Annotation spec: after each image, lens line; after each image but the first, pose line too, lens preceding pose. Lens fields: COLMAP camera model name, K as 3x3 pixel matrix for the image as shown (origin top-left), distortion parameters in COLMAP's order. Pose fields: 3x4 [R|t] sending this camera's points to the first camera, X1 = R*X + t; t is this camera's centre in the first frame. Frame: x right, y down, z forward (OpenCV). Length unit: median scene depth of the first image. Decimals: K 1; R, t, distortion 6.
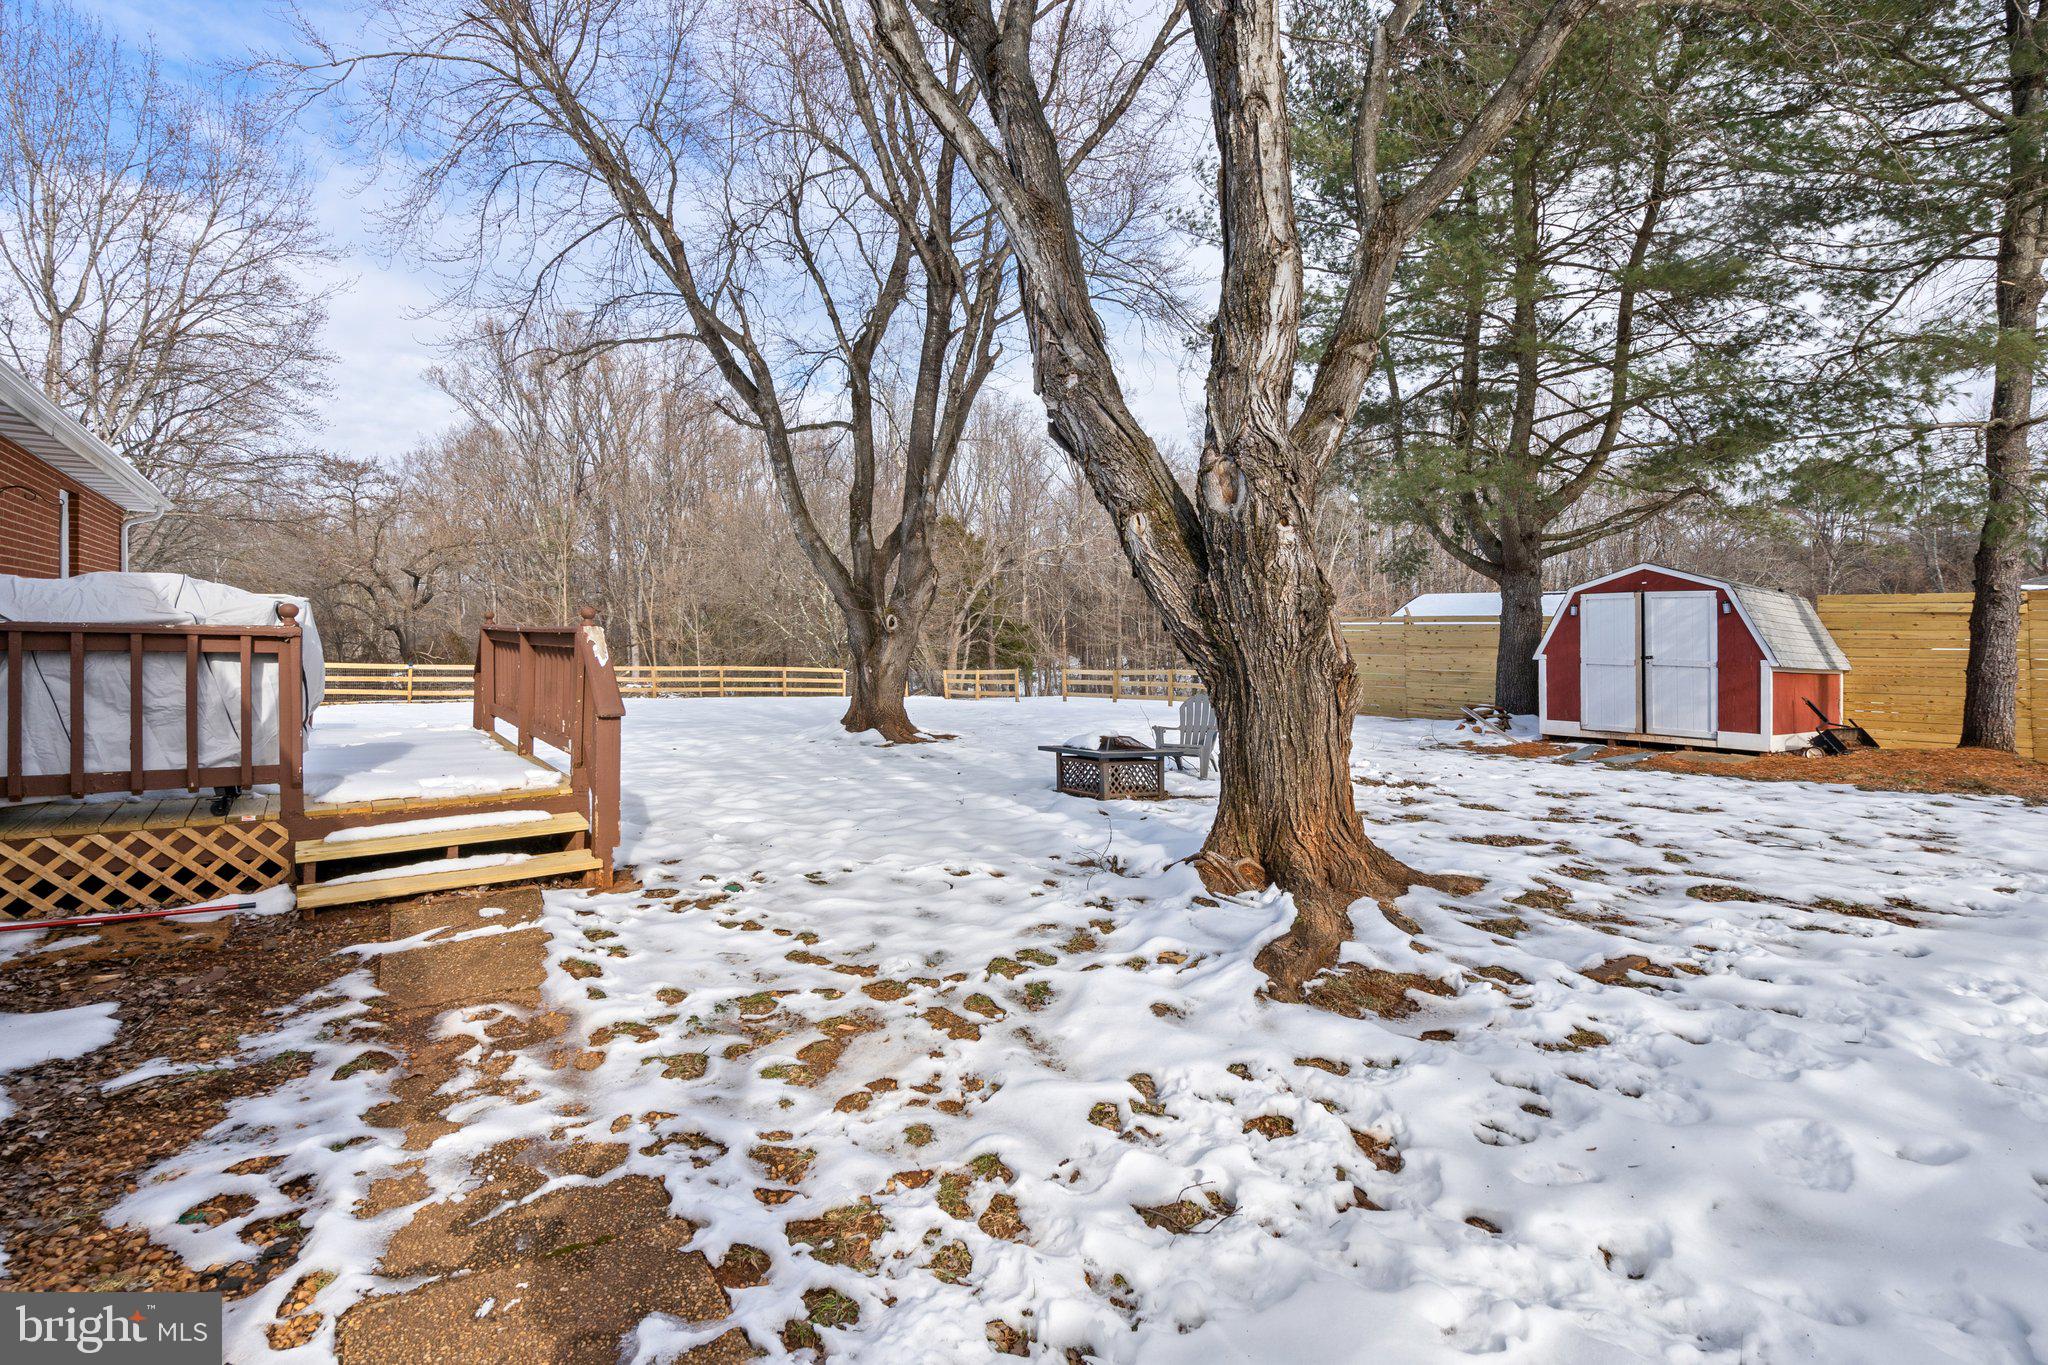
lens RADIAL K [[958.8, 0, 1022.5], [0, 958.8, 607.5], [0, 0, 1]] dist [-0.000917, -0.000023]
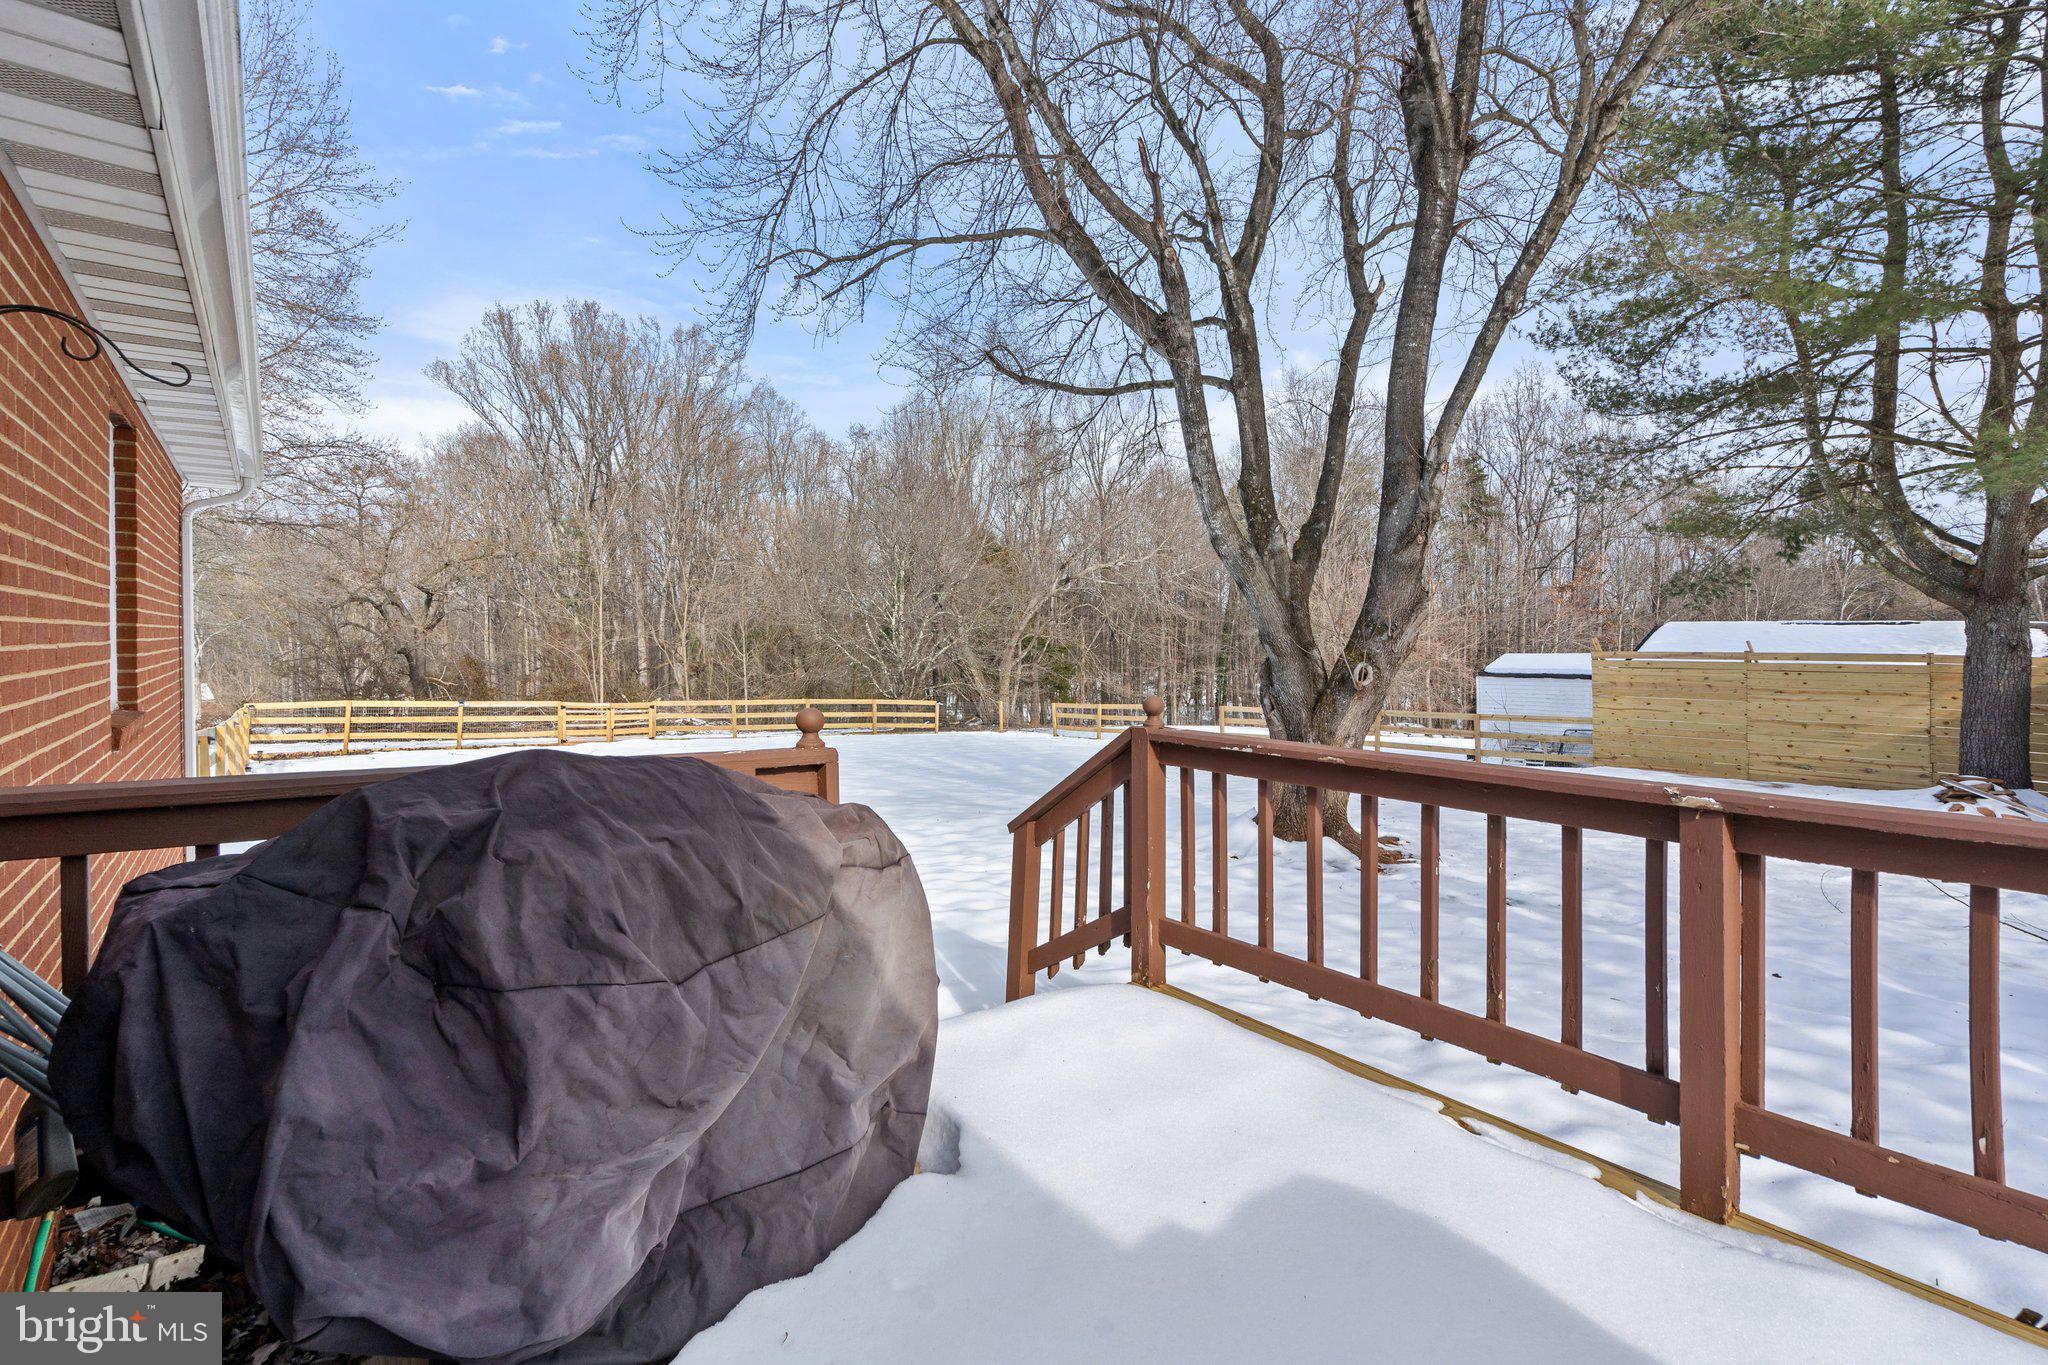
lens RADIAL K [[973.9, 0, 1036.5], [0, 973.9, 645.1], [0, 0, 1]] dist [-0.012963, -0.000014]
pose [[0.999643, 0.002594, 0.026591, -0.165224], [-0.003132, 0.999791, 0.020214, -0.007397], [-0.026533, -0.020290, 0.999442, 0.152323]]
